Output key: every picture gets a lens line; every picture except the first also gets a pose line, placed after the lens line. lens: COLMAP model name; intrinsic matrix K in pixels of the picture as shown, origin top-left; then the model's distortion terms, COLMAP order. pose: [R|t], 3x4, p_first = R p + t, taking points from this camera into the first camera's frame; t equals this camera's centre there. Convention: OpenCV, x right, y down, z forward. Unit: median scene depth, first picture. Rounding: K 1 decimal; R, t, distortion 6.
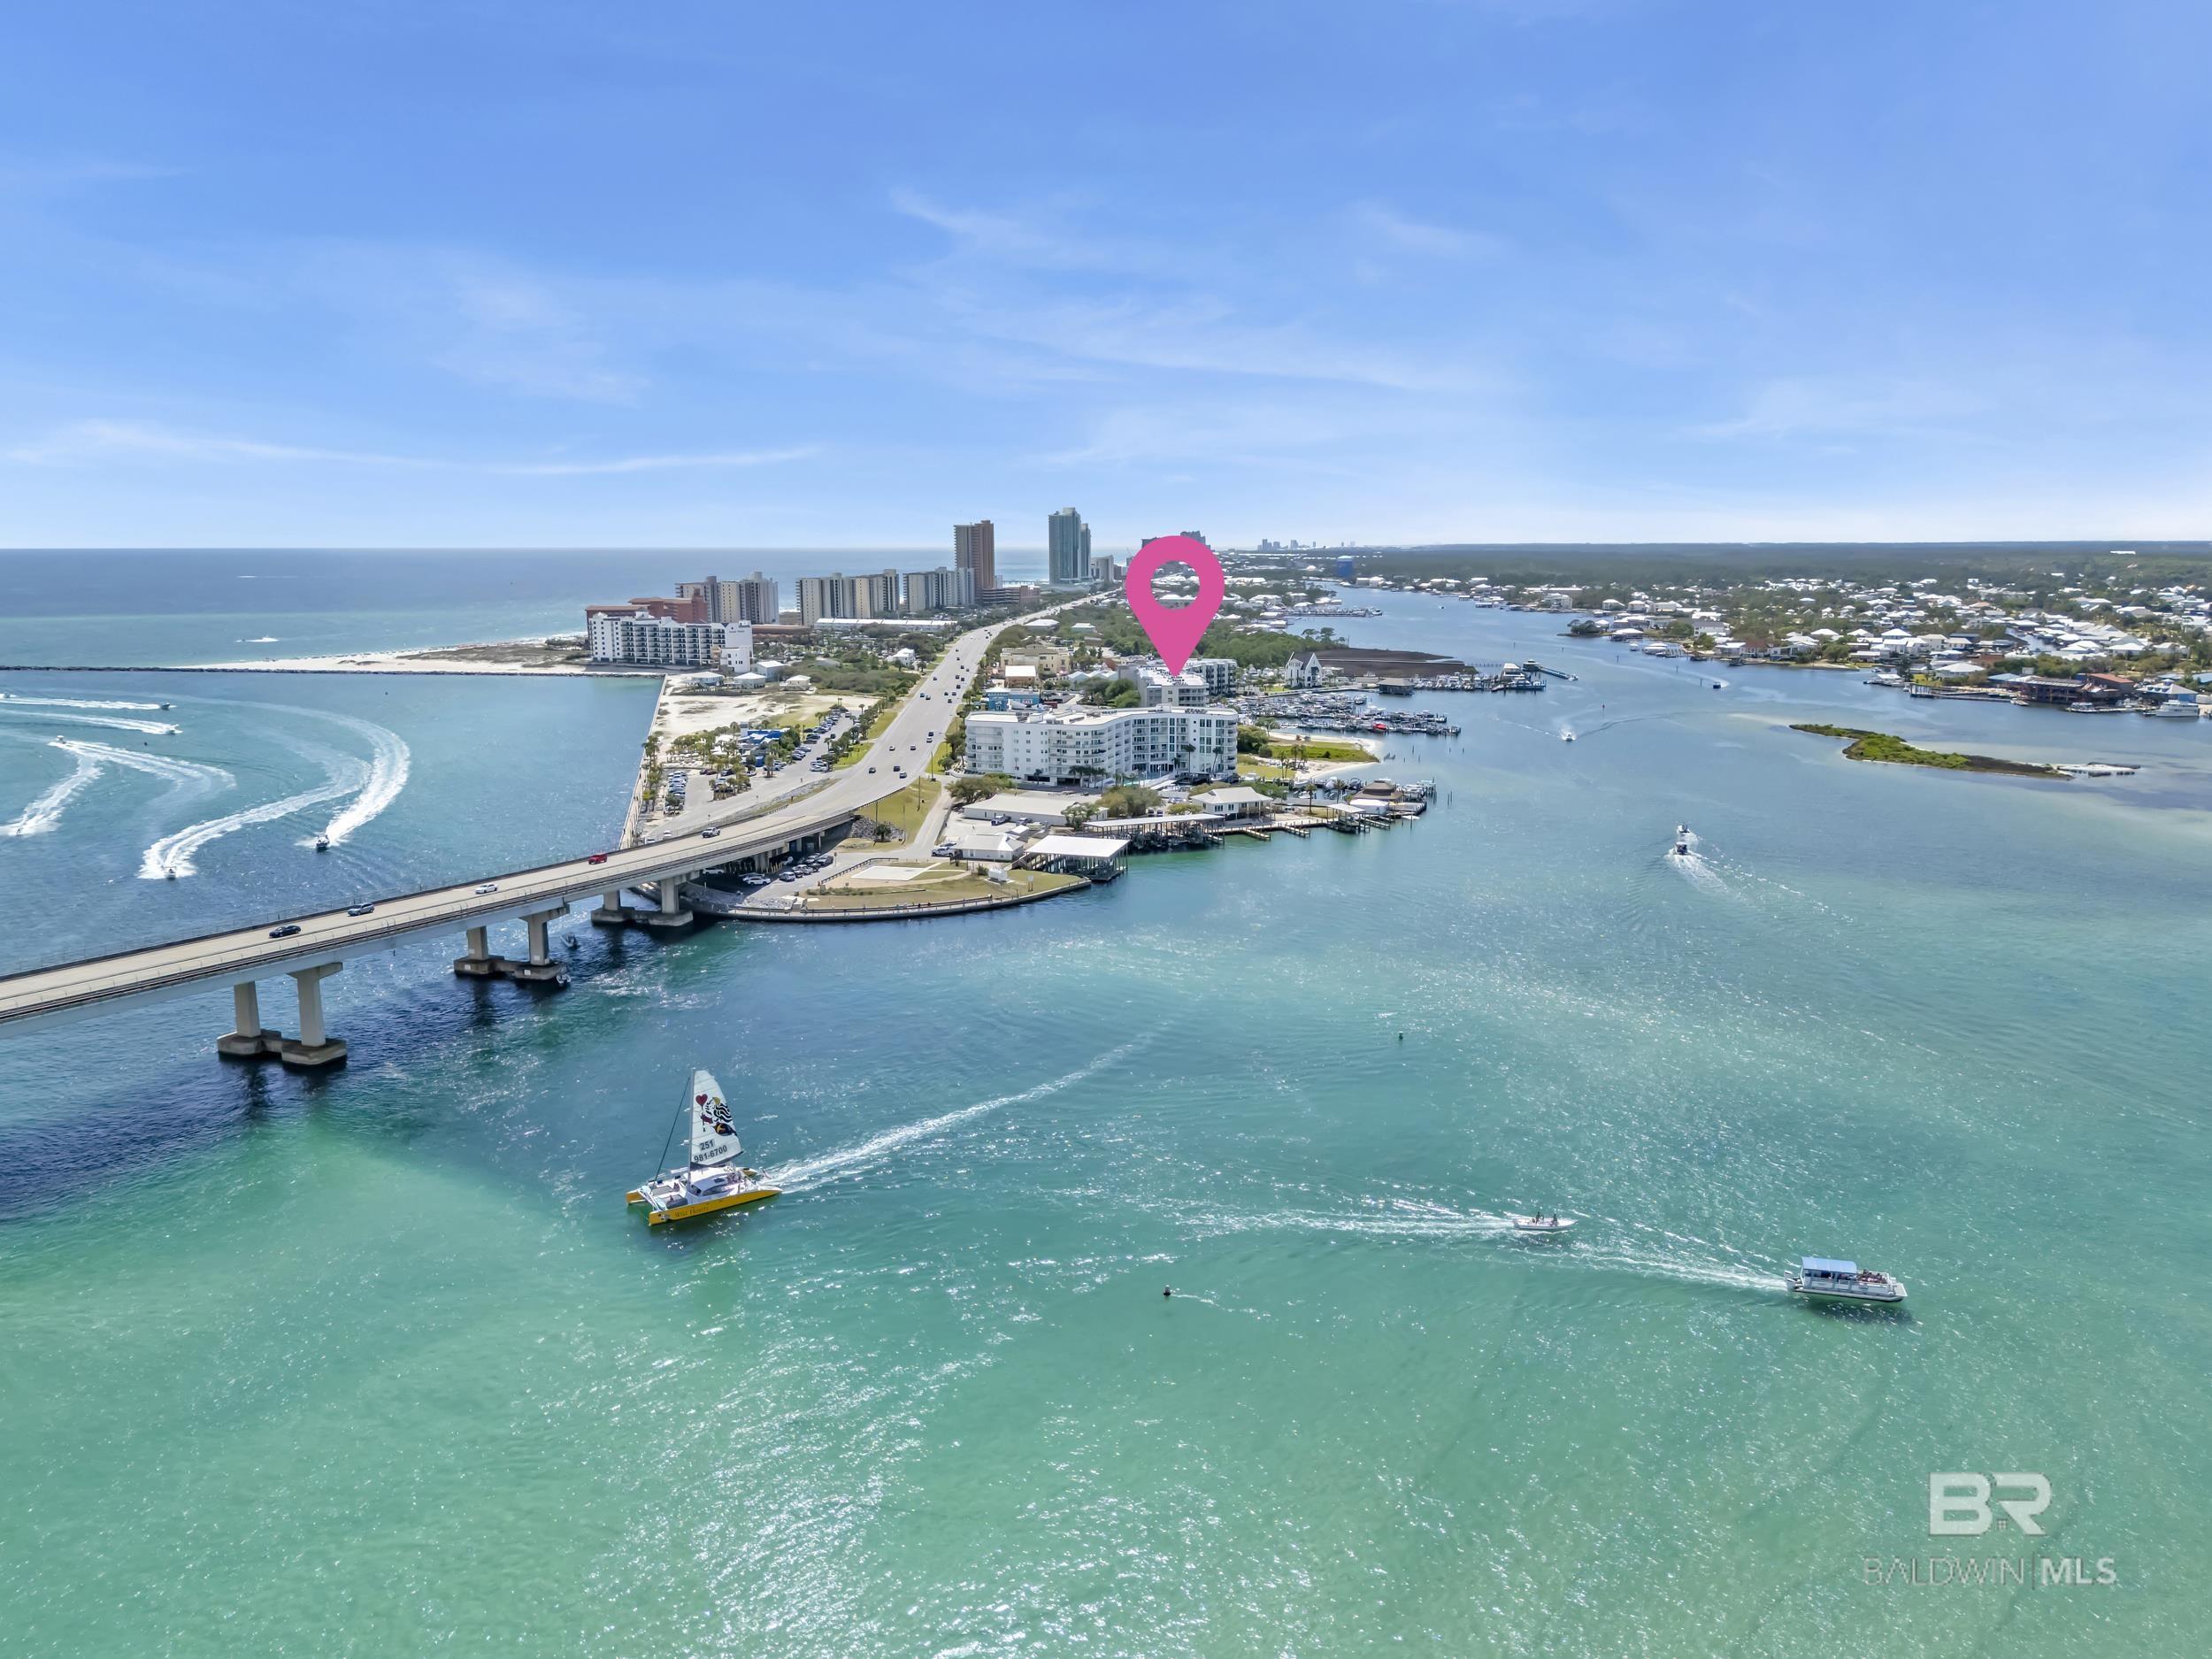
lens RADIAL K [[1668.3, 0, 1106.0], [0, 1668.3, 829.5], [0, 0, 1]] dist [0.054892, -0.049219]
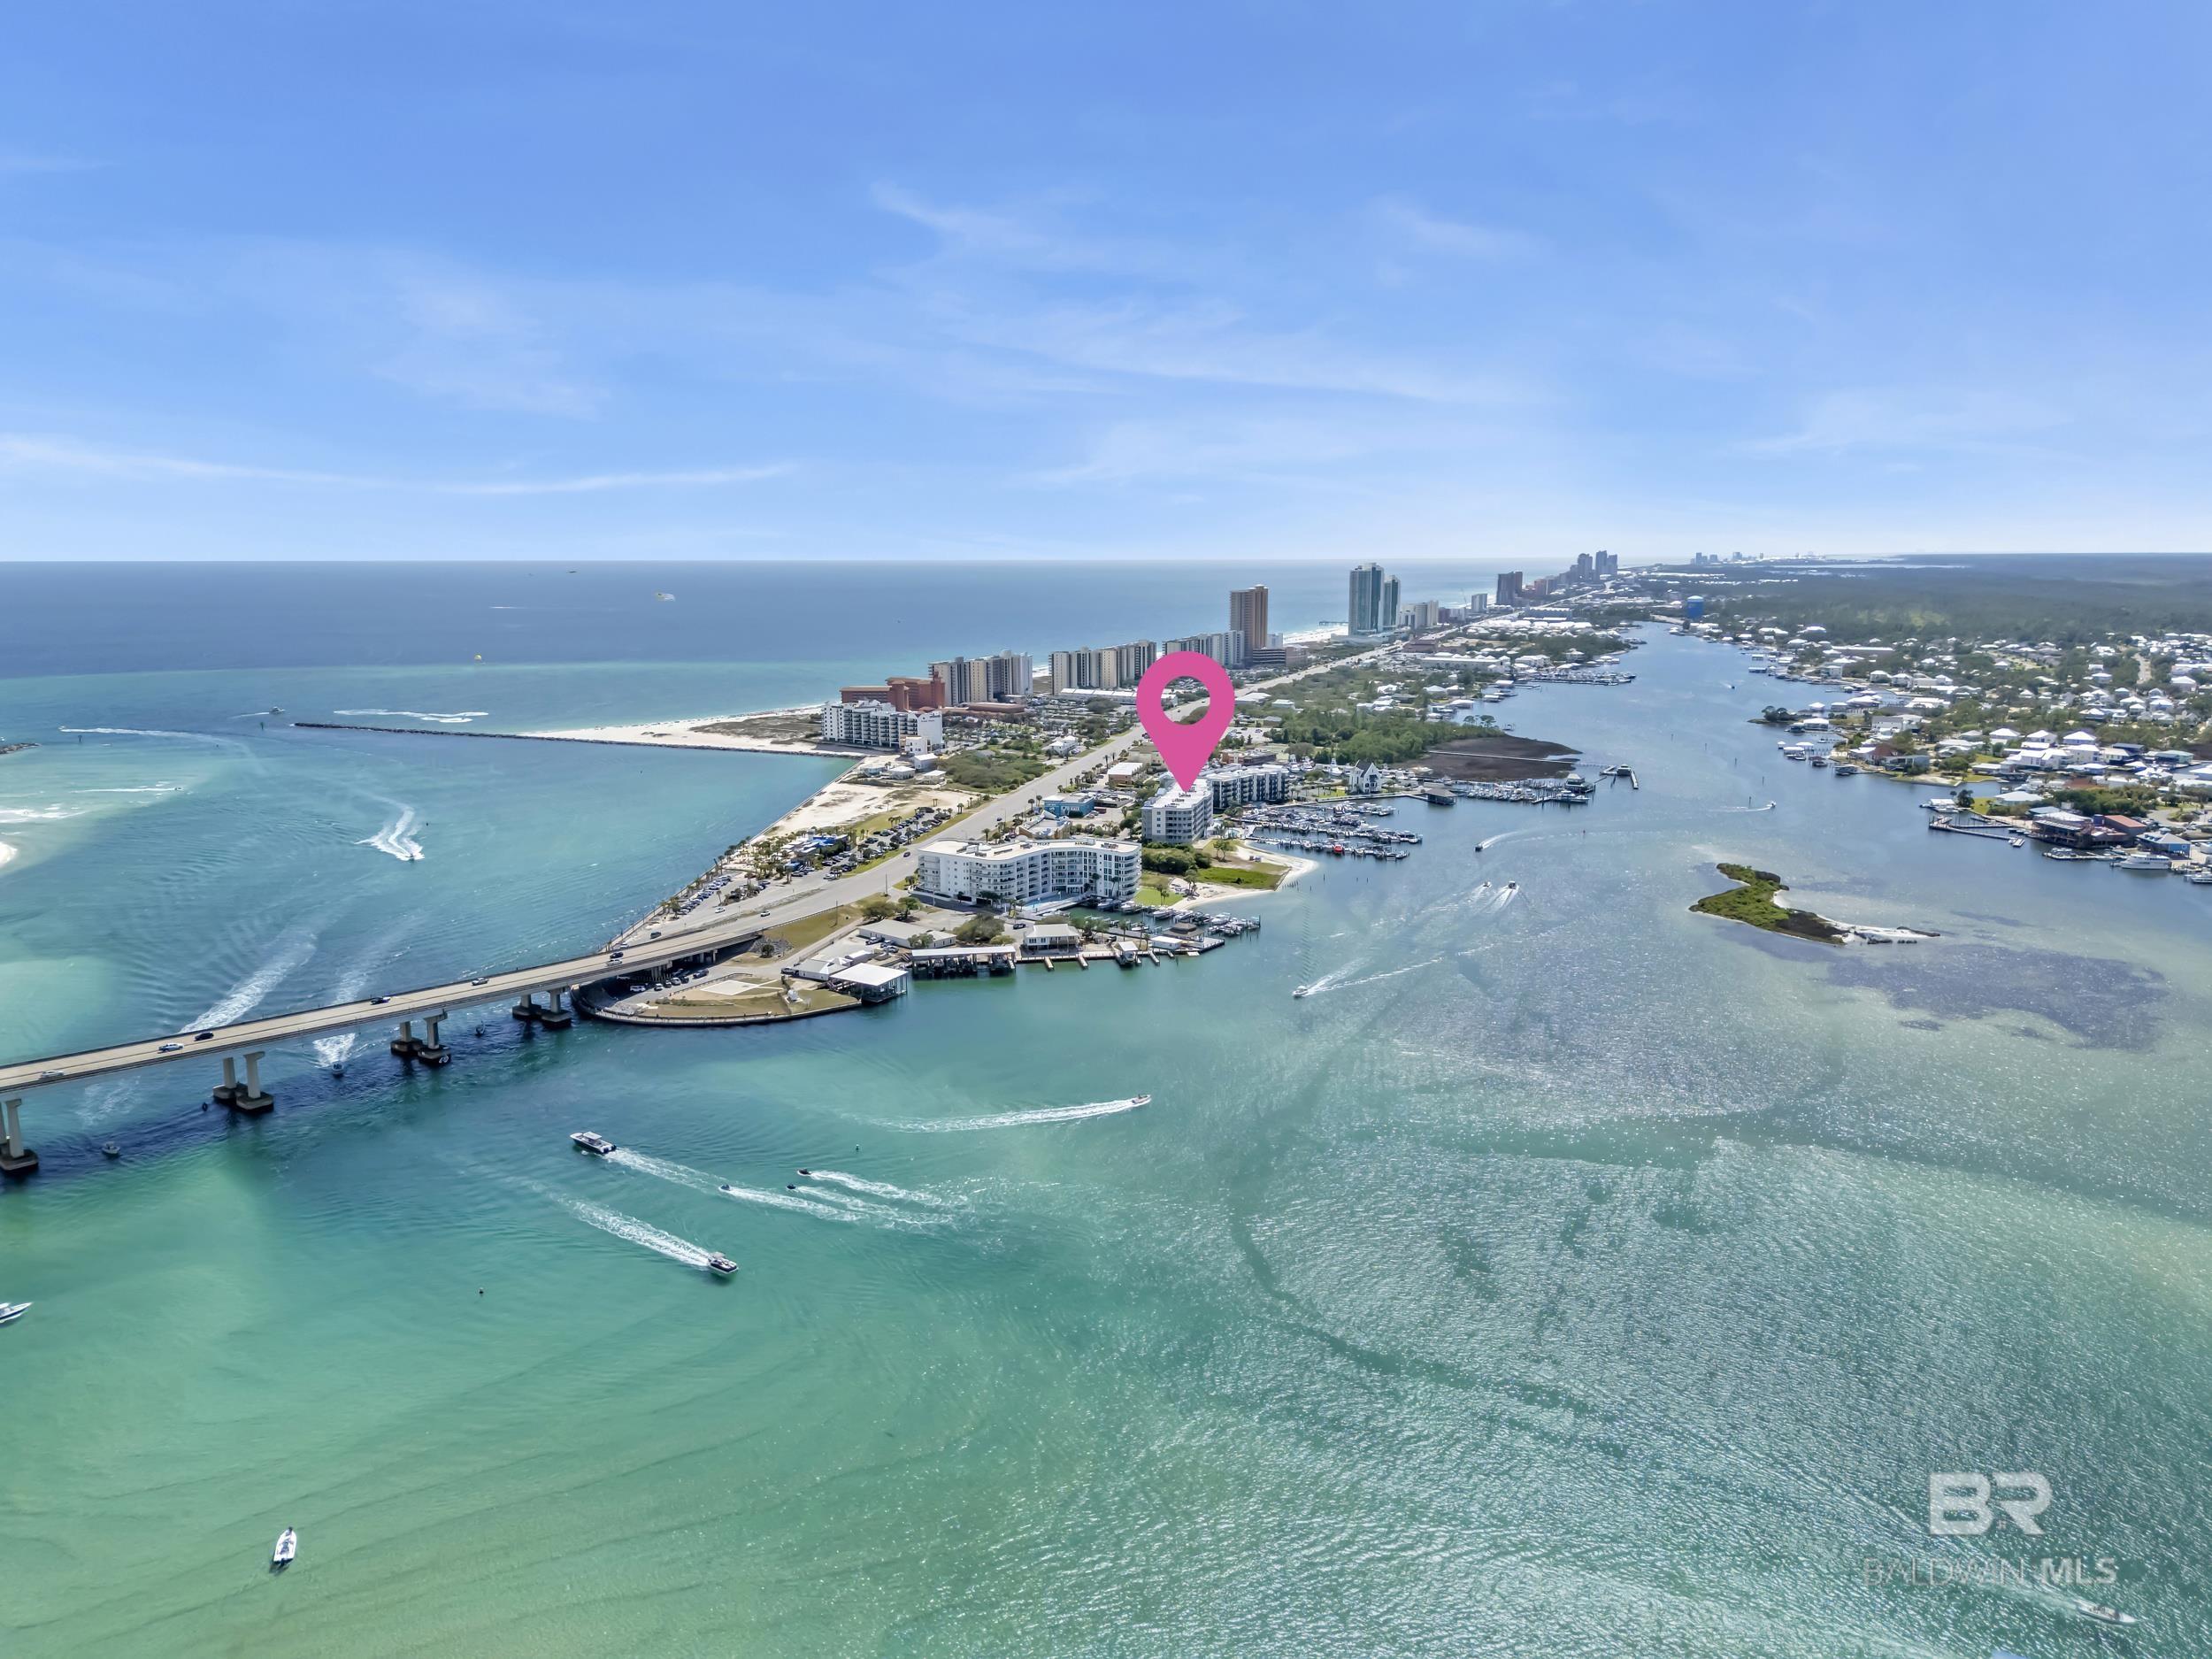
lens RADIAL K [[1668.3, 0, 1106.0], [0, 1668.3, 829.5], [0, 0, 1]] dist [0.054892, -0.049219]
pose [[0.965980, 0.040319, -0.255455, 0.243200], [-0.041054, 0.999154, 0.002458, -0.056390], [0.255338, 0.008113, 0.966818, -0.139340]]
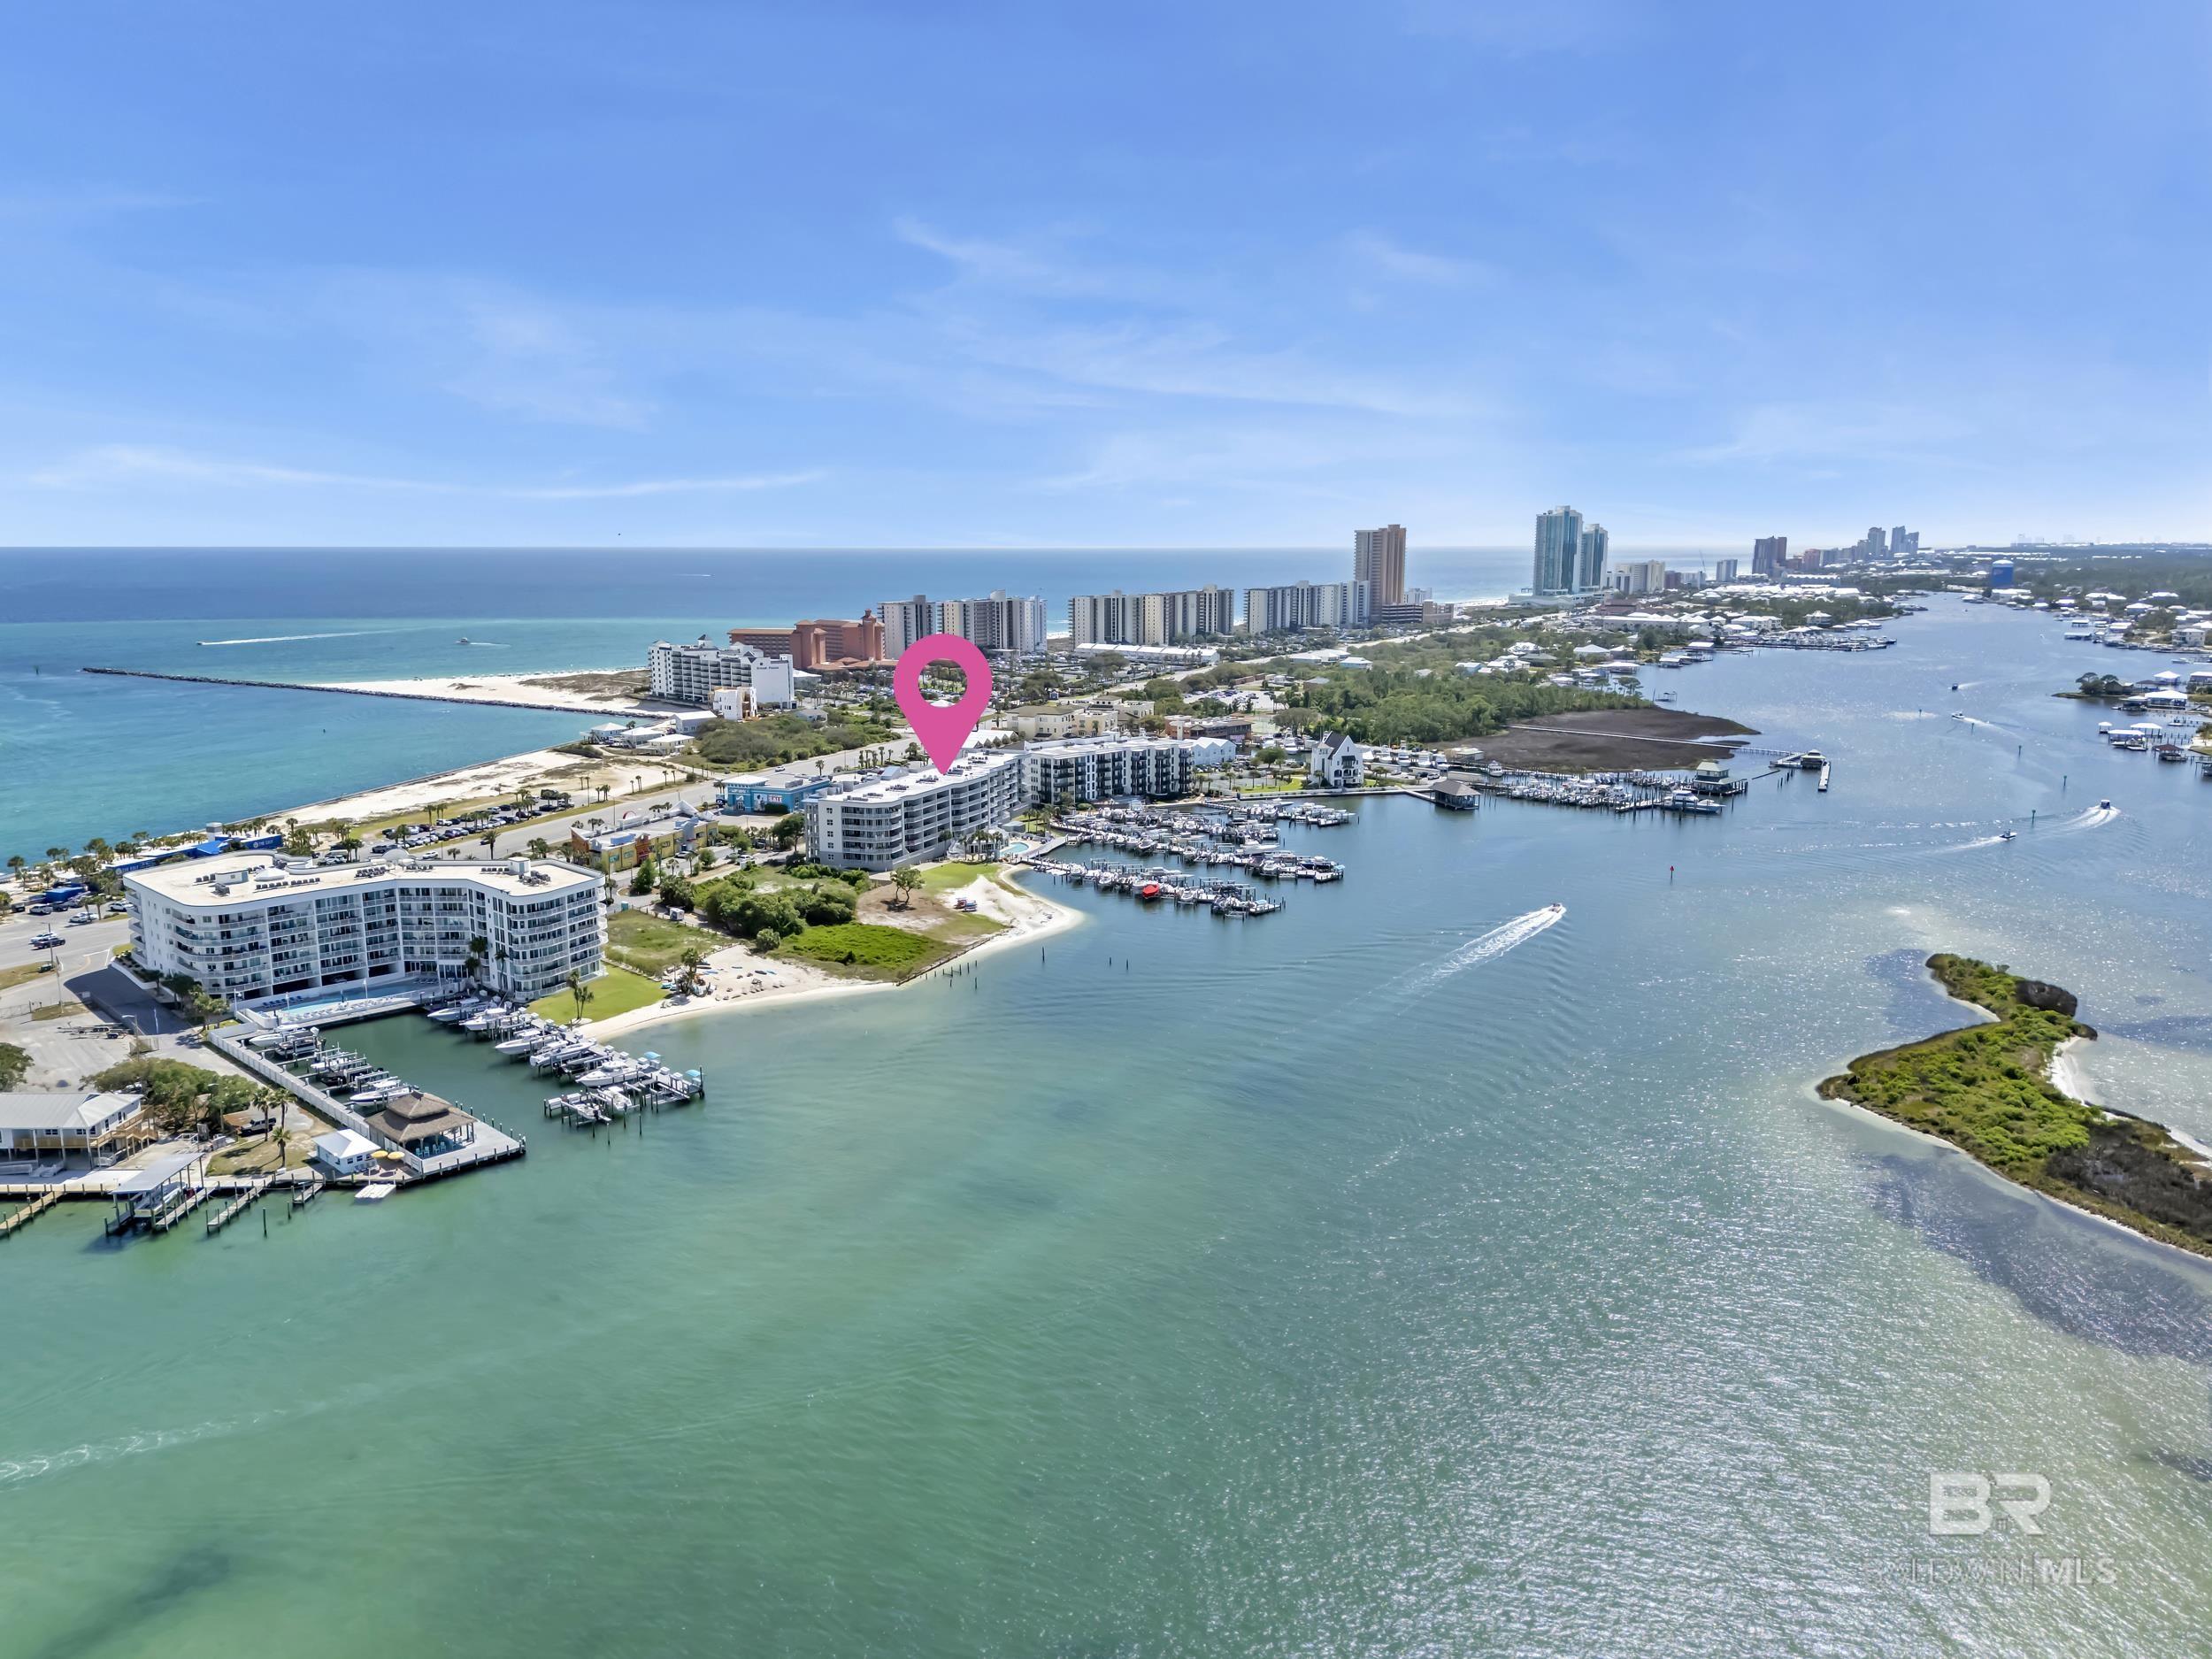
lens RADIAL K [[1686.1, 0, 1106.0], [0, 1686.1, 829.5], [0, 0, 1]] dist [0.055419, -0.036927]
pose [[0.915415, 0.068409, -0.396655, 0.308537], [-0.068293, 0.997561, 0.014433, -0.071775], [0.396674, 0.013877, 0.917854, 0.347242]]
